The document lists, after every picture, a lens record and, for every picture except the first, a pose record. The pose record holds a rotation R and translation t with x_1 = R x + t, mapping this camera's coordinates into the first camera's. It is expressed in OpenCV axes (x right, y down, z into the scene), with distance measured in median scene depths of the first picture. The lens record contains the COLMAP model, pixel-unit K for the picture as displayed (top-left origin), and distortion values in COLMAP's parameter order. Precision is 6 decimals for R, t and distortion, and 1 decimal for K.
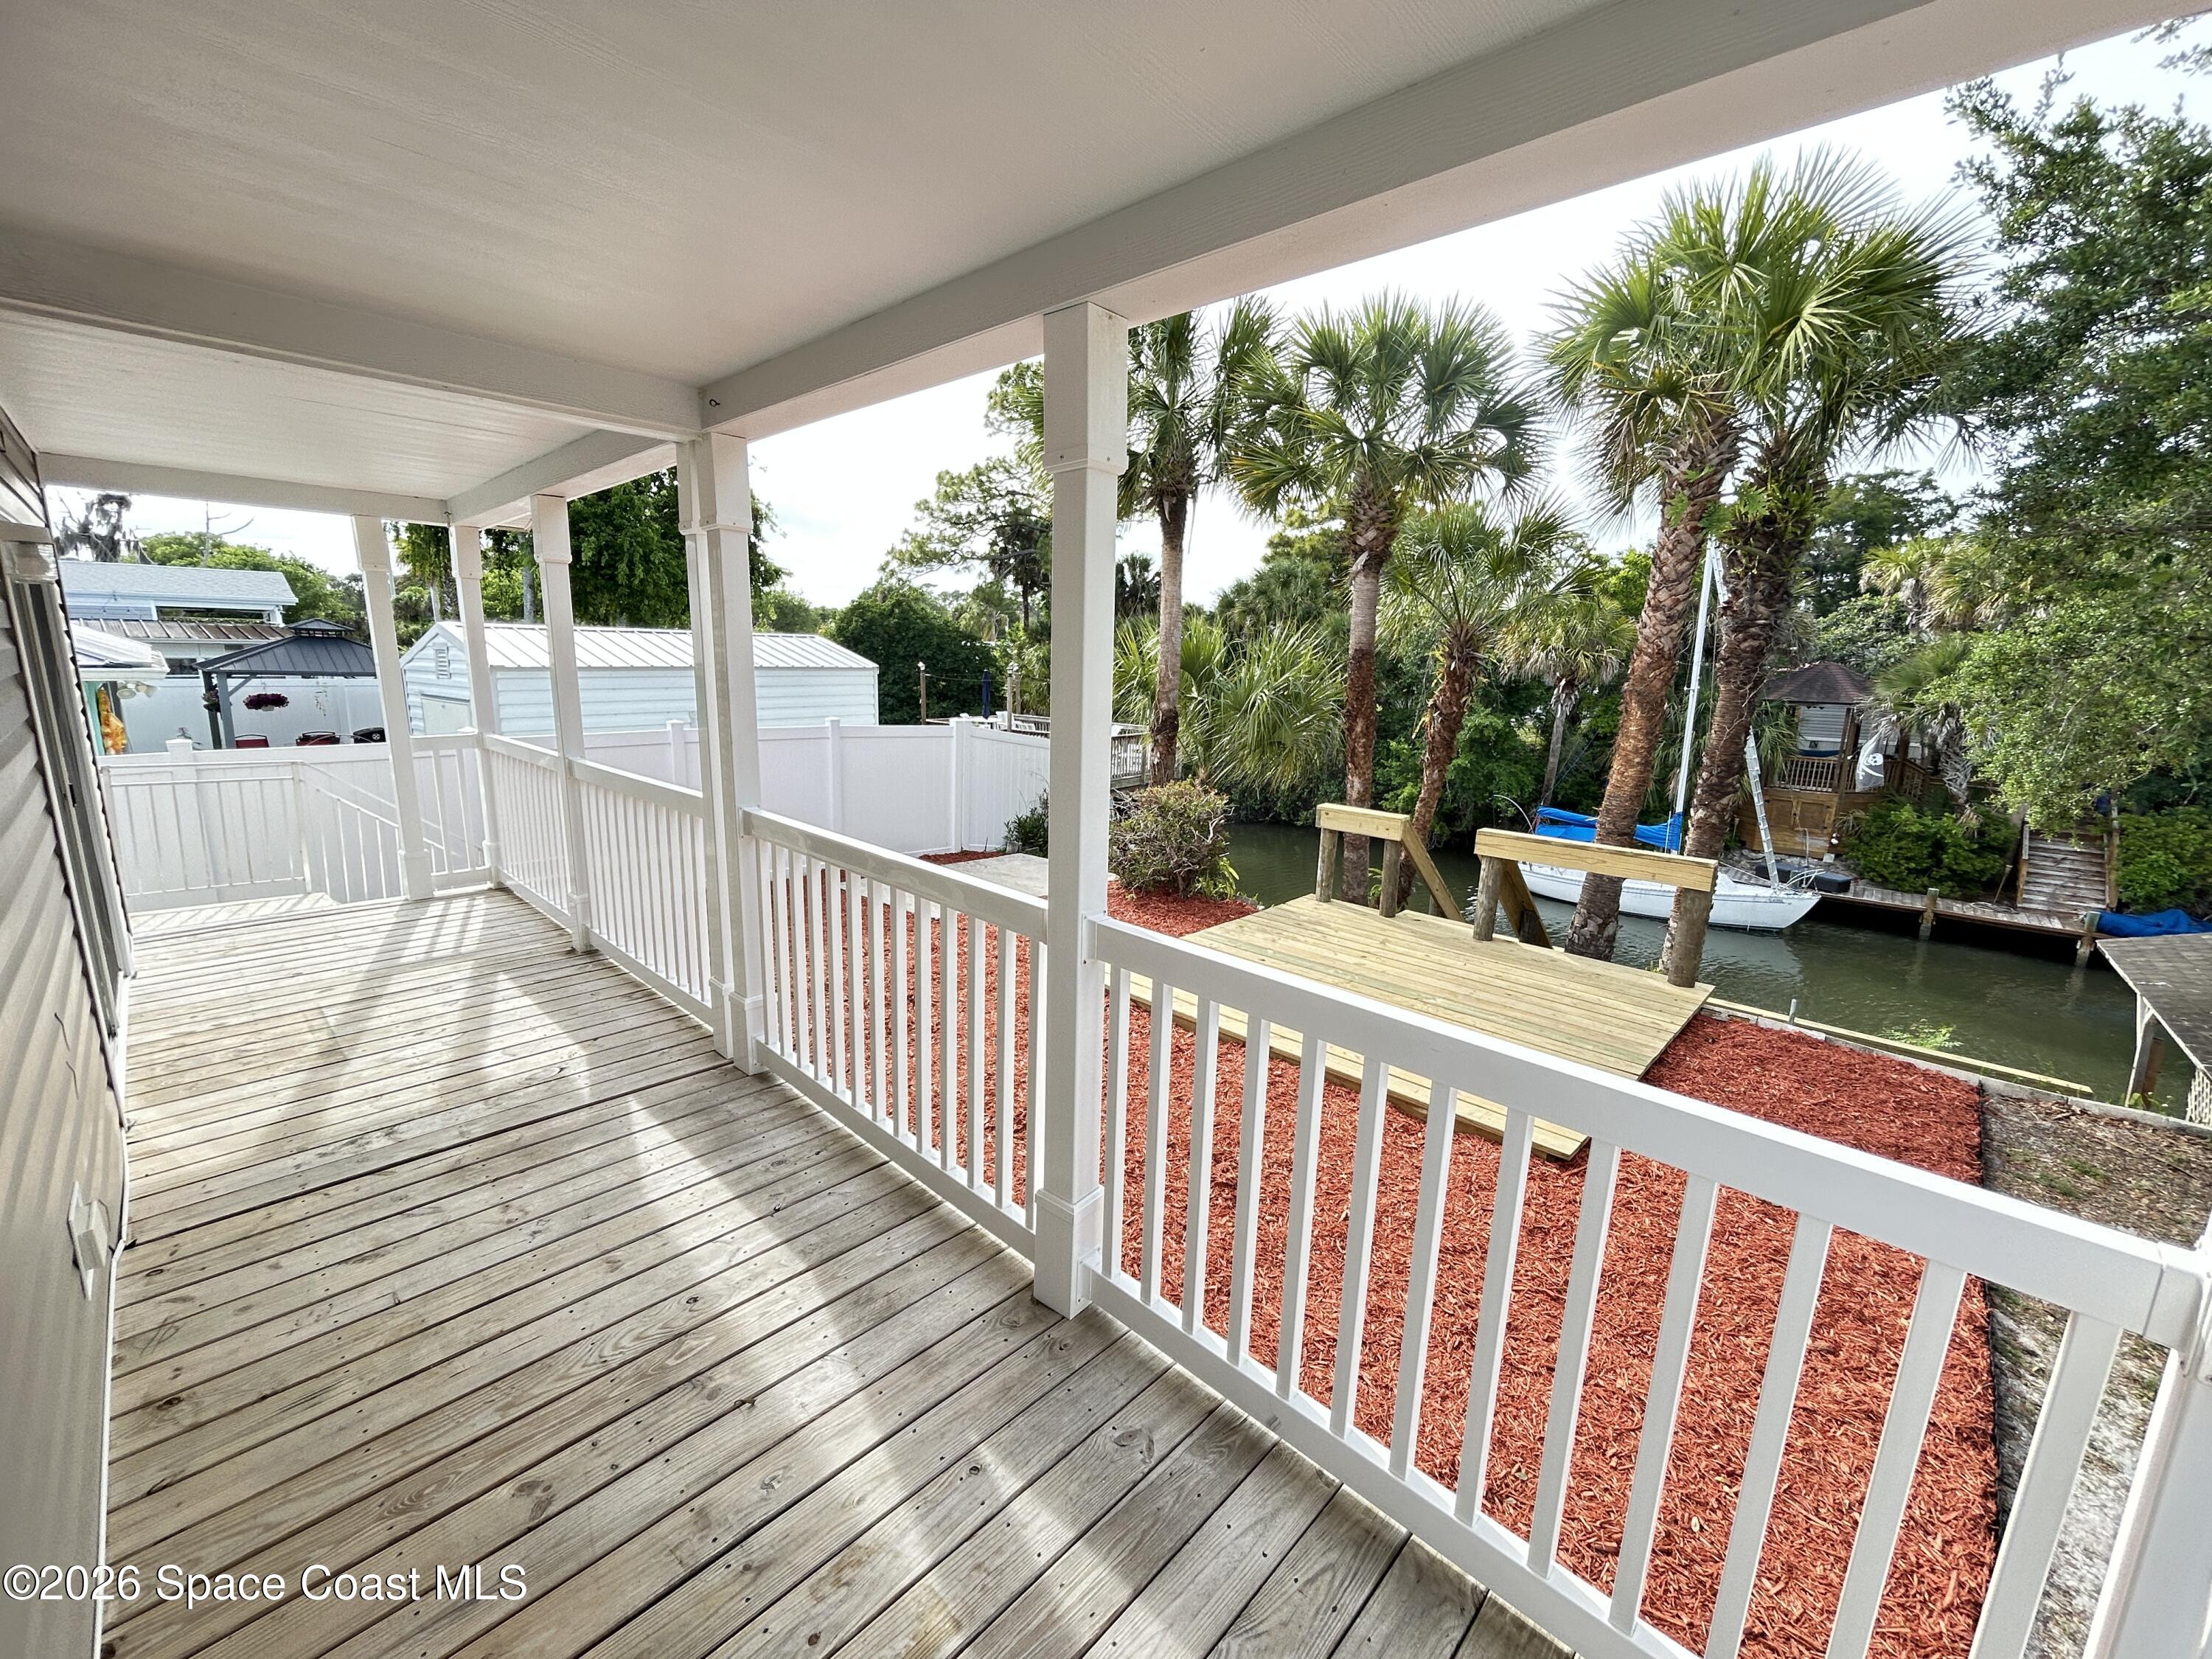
lens RADIAL K [[891.6, 0, 1098.0], [0, 891.6, 836.7], [0, 0, 1]] dist [-0.001857, -0.000123]
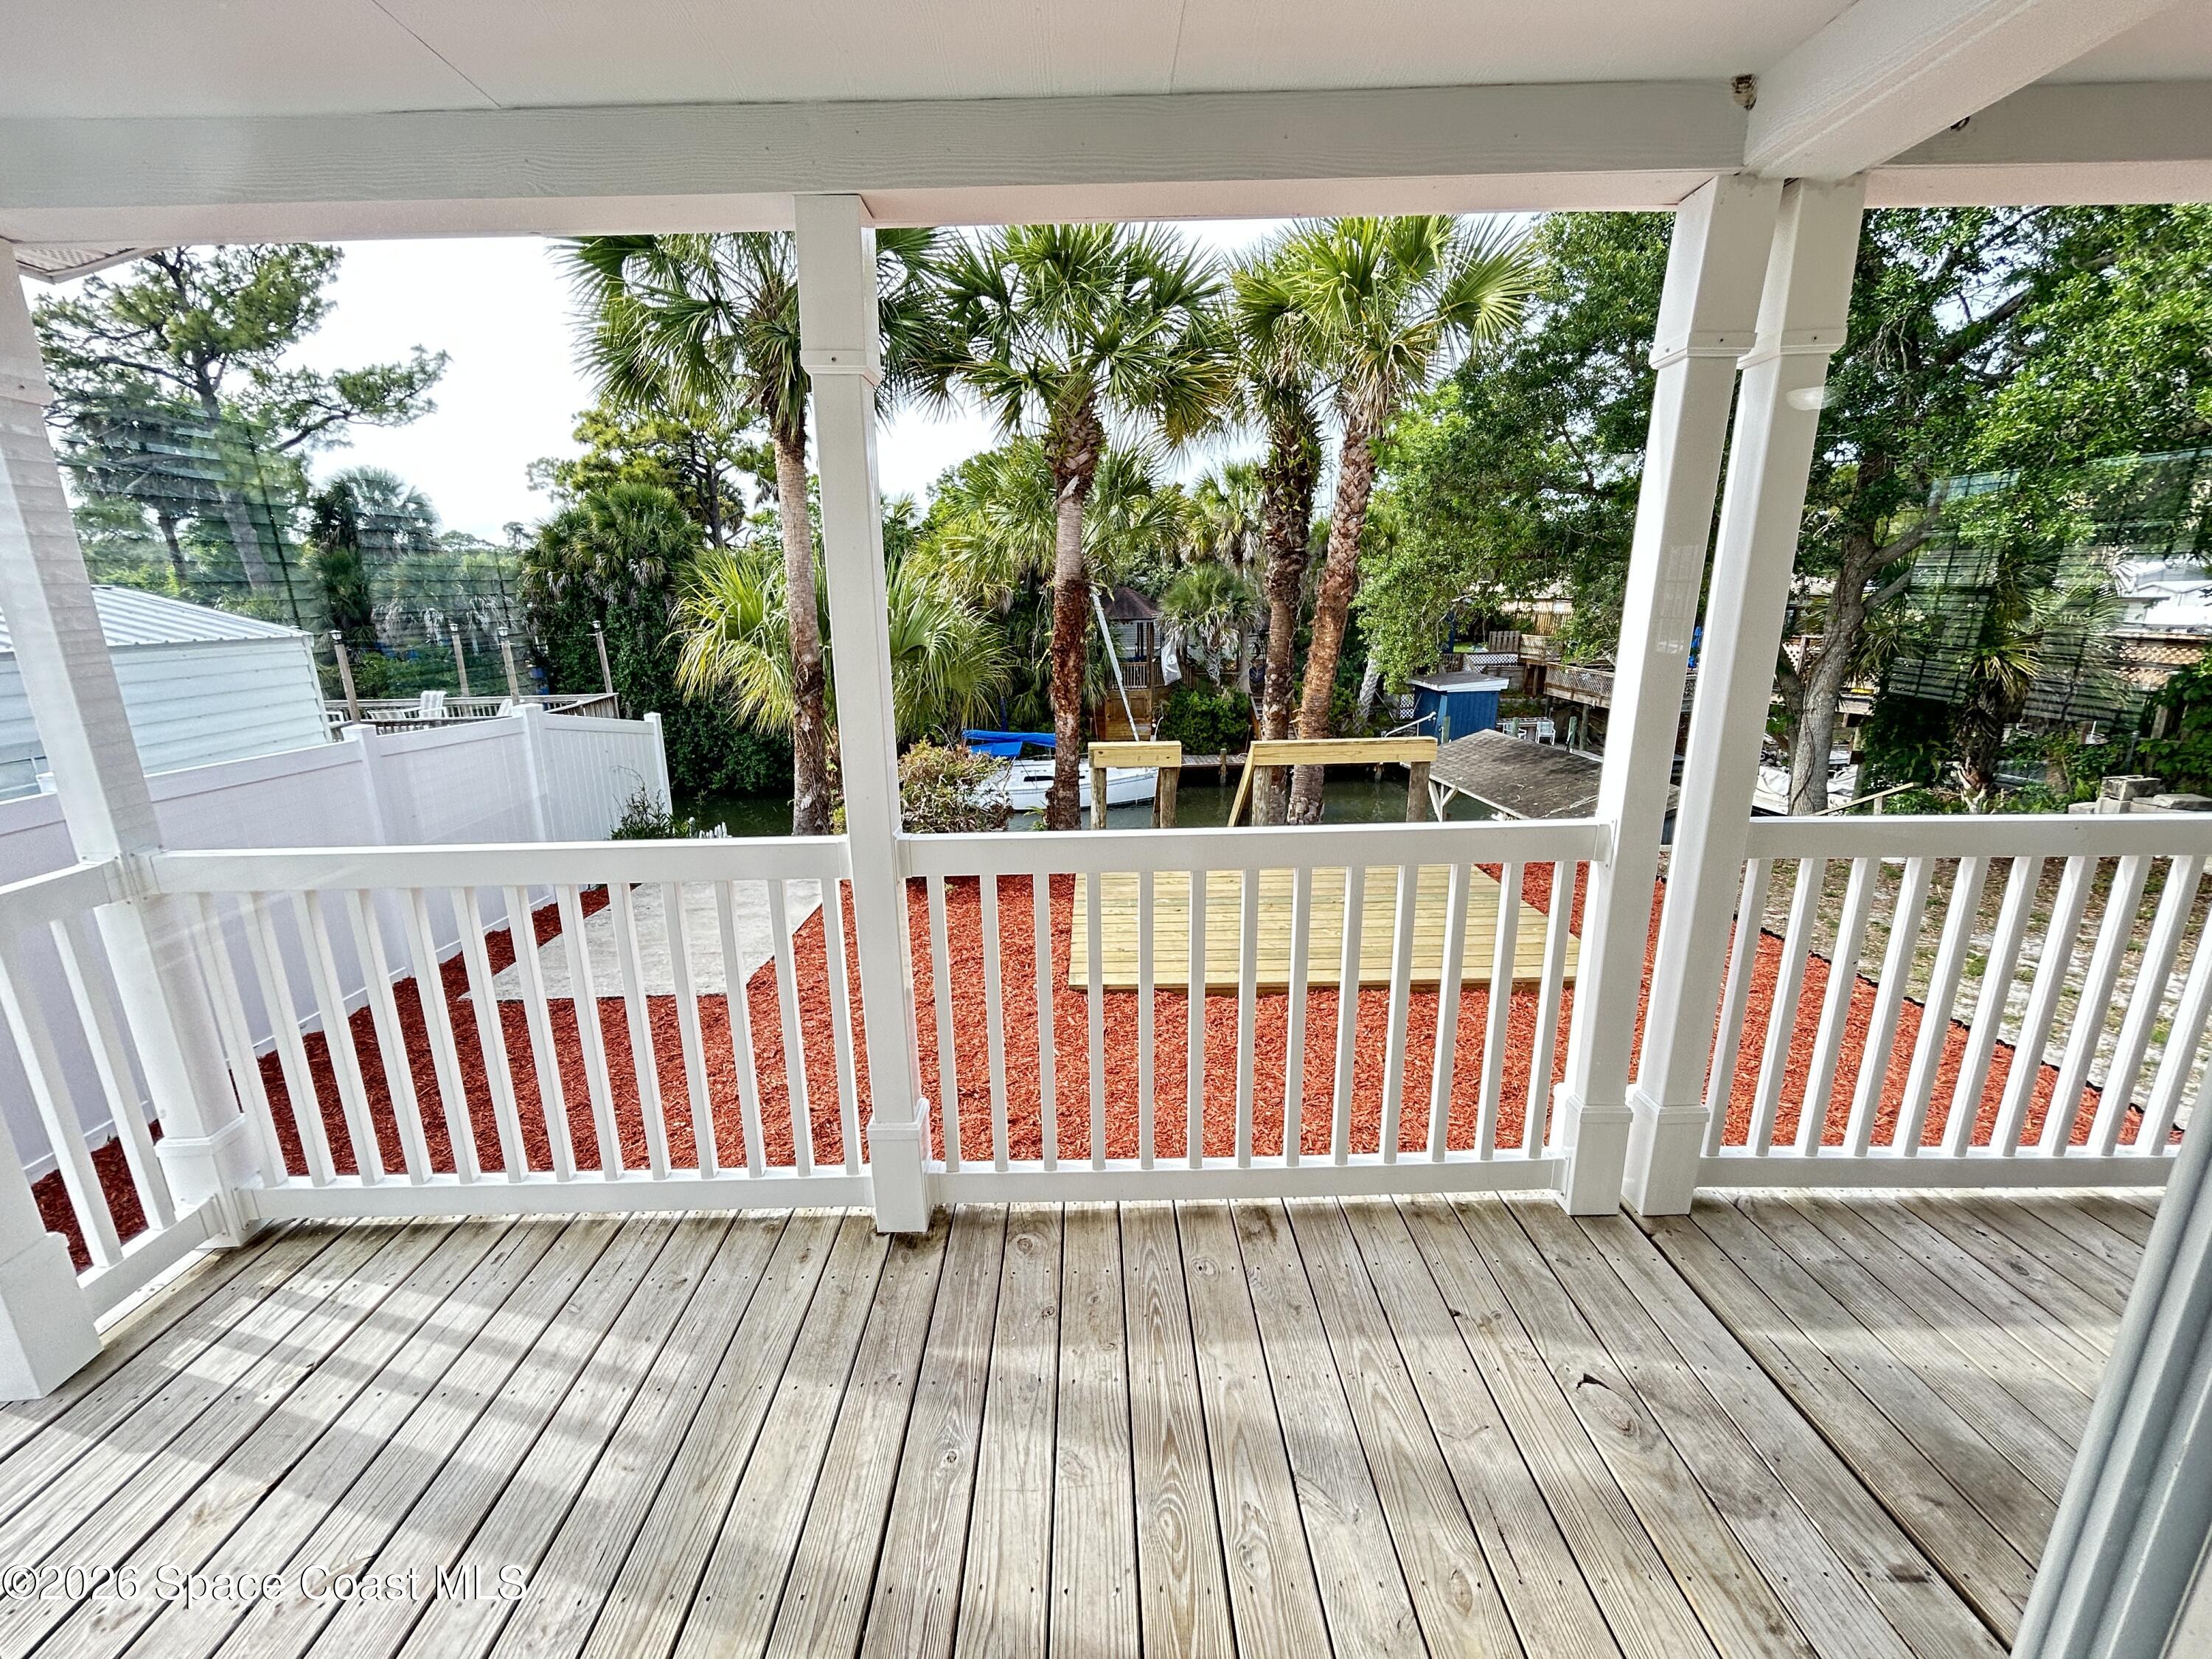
lens RADIAL K [[892.5, 0, 1100.3], [0, 892.5, 824.7], [0, 0, 1]] dist [0.000449, 0.000323]
pose [[0.716503, -0.207798, 0.665915, -0.138307], [0.174102, 0.977662, 0.117751, -0.021778], [-0.675509, 0.031568, 0.736676, 0.101122]]
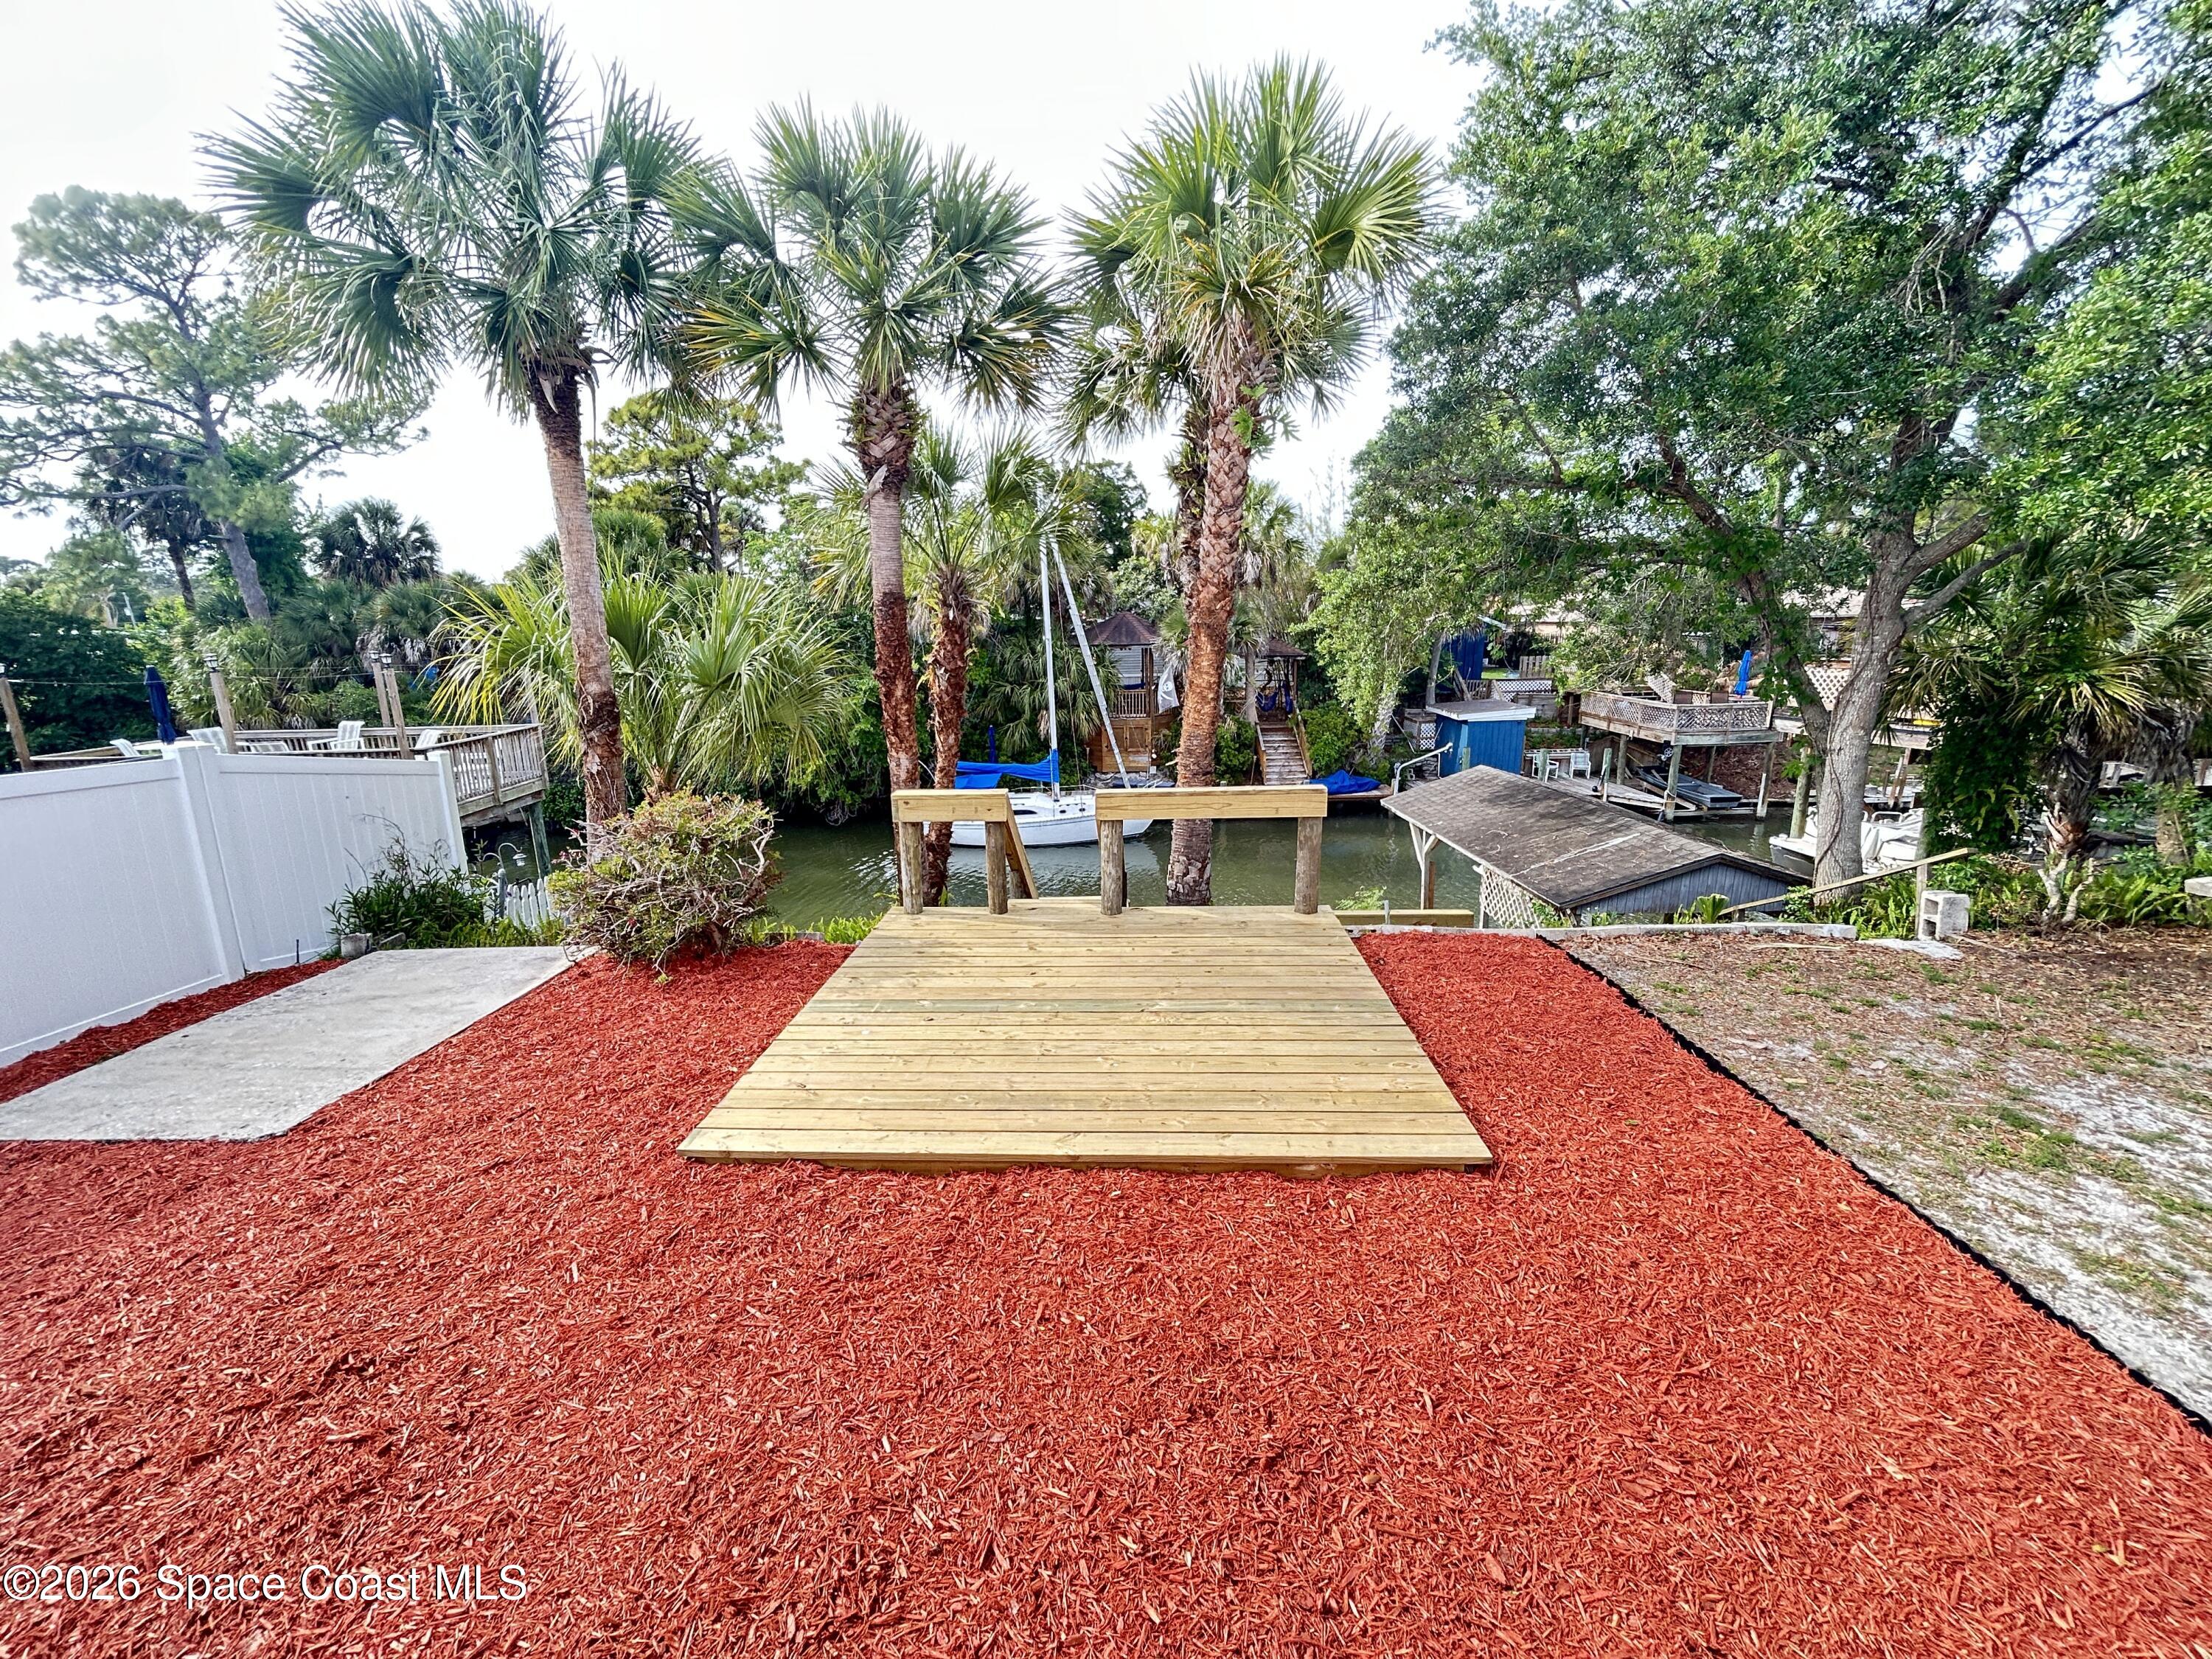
lens RADIAL K [[895.3, 0, 1092.0], [0, 895.3, 826.2], [0, 0, 1]] dist [-0.001149, 0.001189]
pose [[0.756667, -0.183060, 0.627650, -0.039608], [0.171200, 0.981982, 0.080014, -0.013987], [-0.630988, 0.046910, 0.774373, 0.100930]]
